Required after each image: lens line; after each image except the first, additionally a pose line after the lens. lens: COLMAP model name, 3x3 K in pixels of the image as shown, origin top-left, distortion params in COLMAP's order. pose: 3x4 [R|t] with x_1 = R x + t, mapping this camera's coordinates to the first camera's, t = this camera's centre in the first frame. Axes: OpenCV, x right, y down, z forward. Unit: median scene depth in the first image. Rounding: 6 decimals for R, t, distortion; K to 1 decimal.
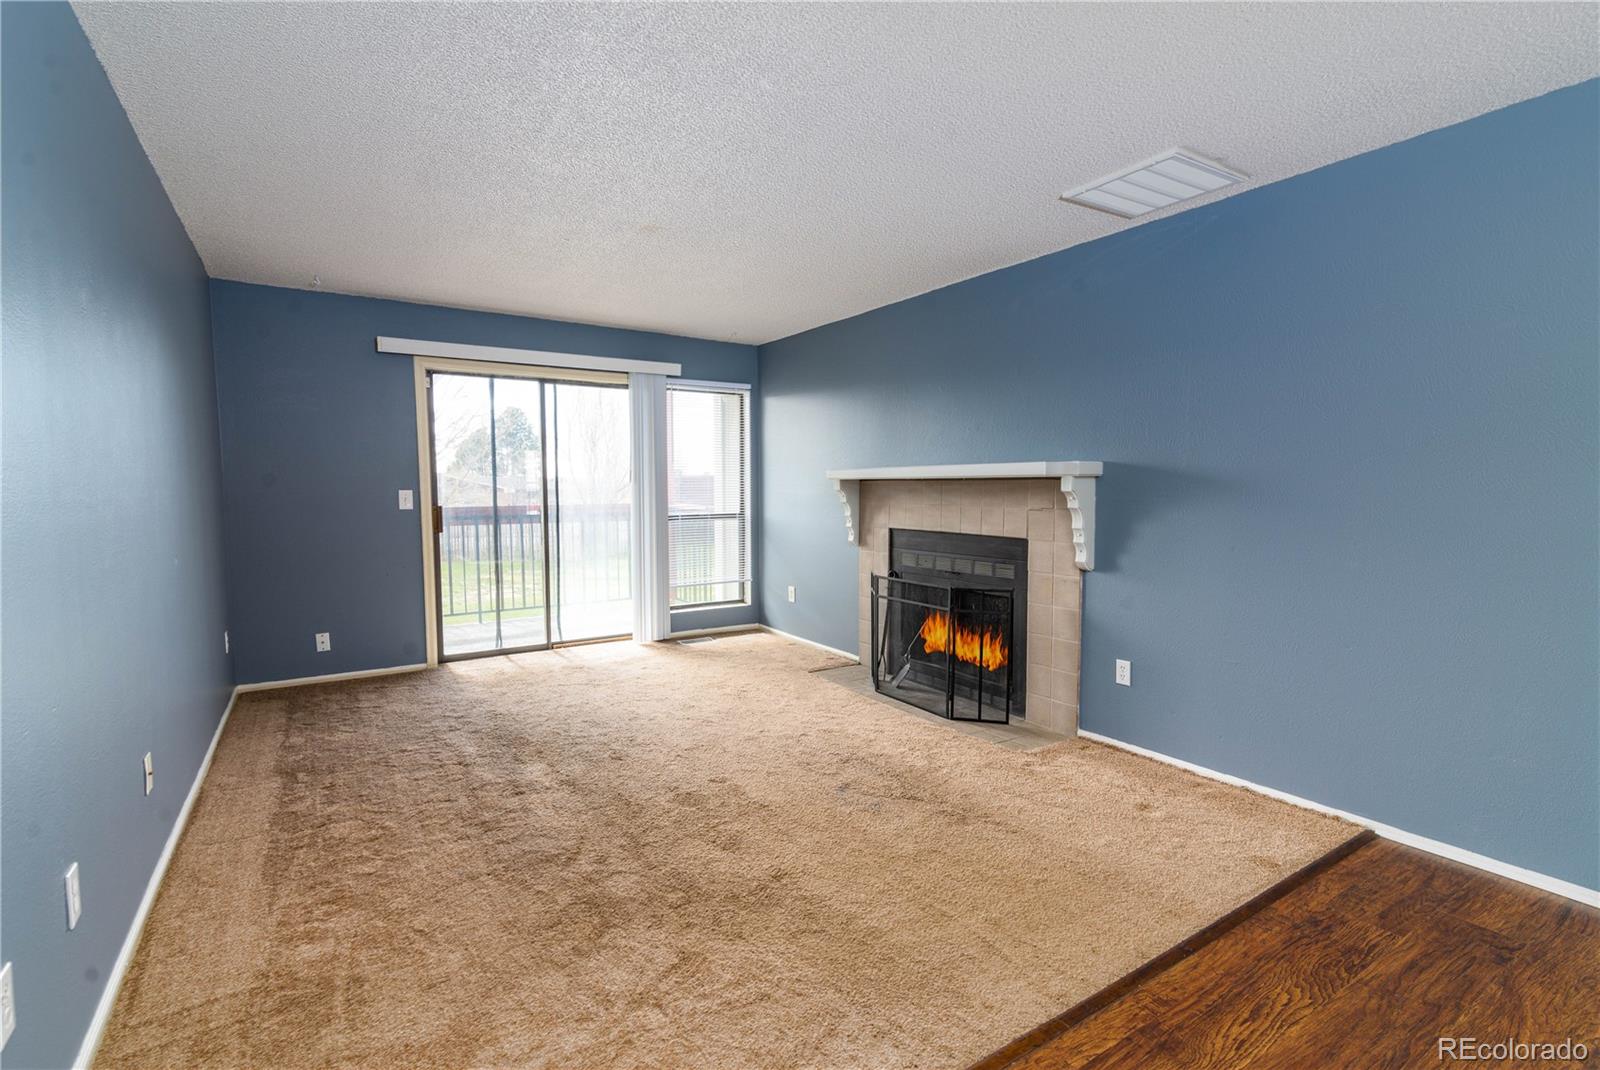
lens RADIAL K [[724.7, 0, 804.8], [0, 724.7, 533.9], [0, 0, 1]] dist [0.023254, 0.000088]
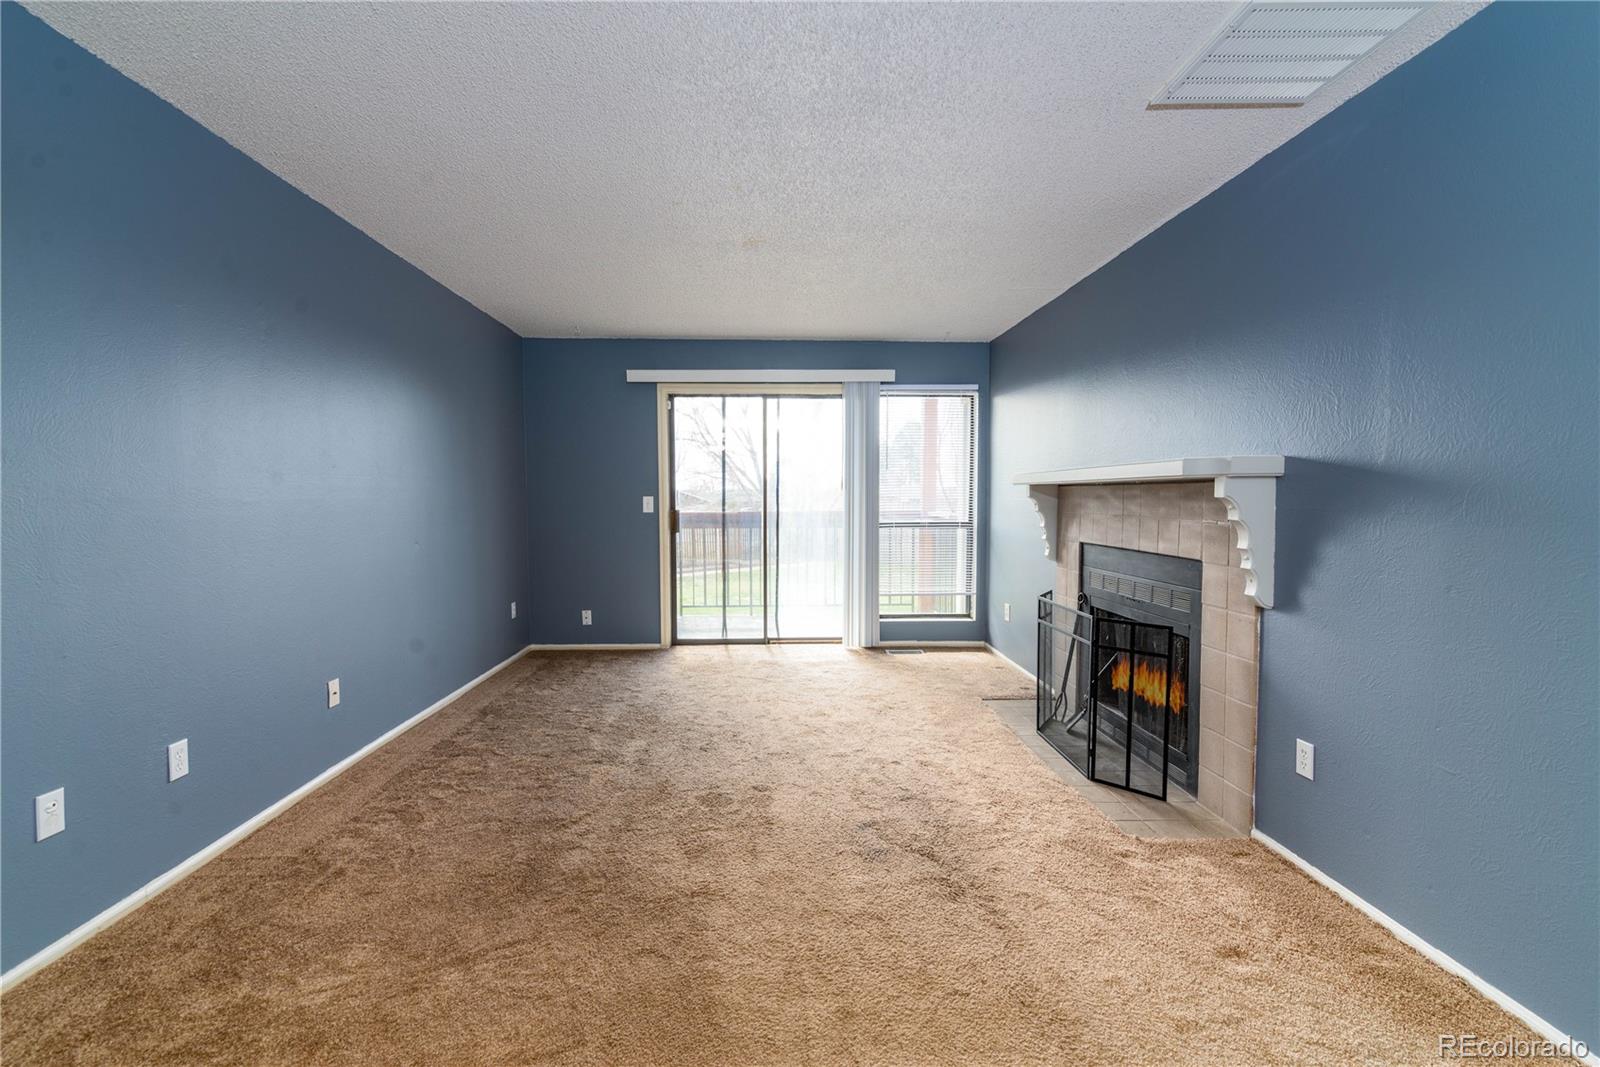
lens RADIAL K [[724.7, 0, 804.8], [0, 724.7, 532.4], [0, 0, 1]] dist [0.023254, 0.000088]
pose [[0.860126, 0.026779, -0.509378, 0.296263], [-0.034397, 0.999393, -0.005542, -0.003749], [0.508920, 0.022289, 0.860525, 0.119954]]
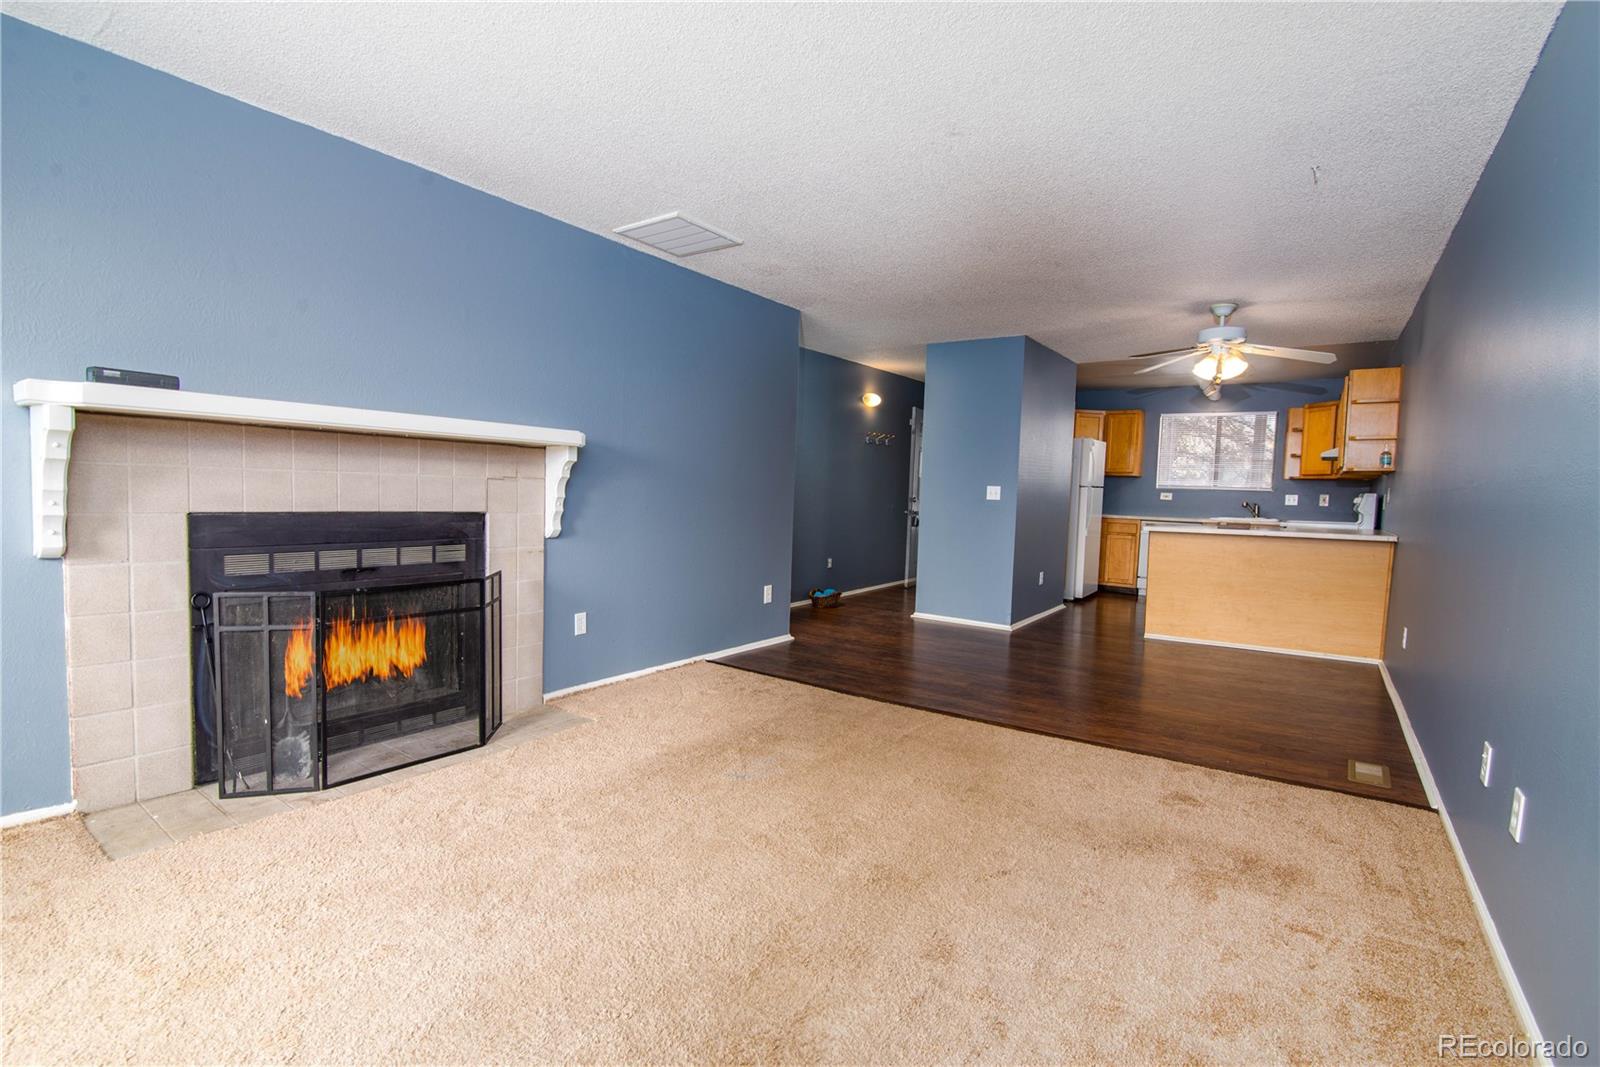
lens RADIAL K [[724.2, 0, 788.7], [0, 724.2, 530.1], [0, 0, 1]] dist [-0.032792, 0.000655]
pose [[-0.344452, -0.063050, 0.936684, -0.554902], [0.027226, 0.996652, 0.077098, -0.024515], [-0.938409, 0.052058, -0.341582, 0.839133]]
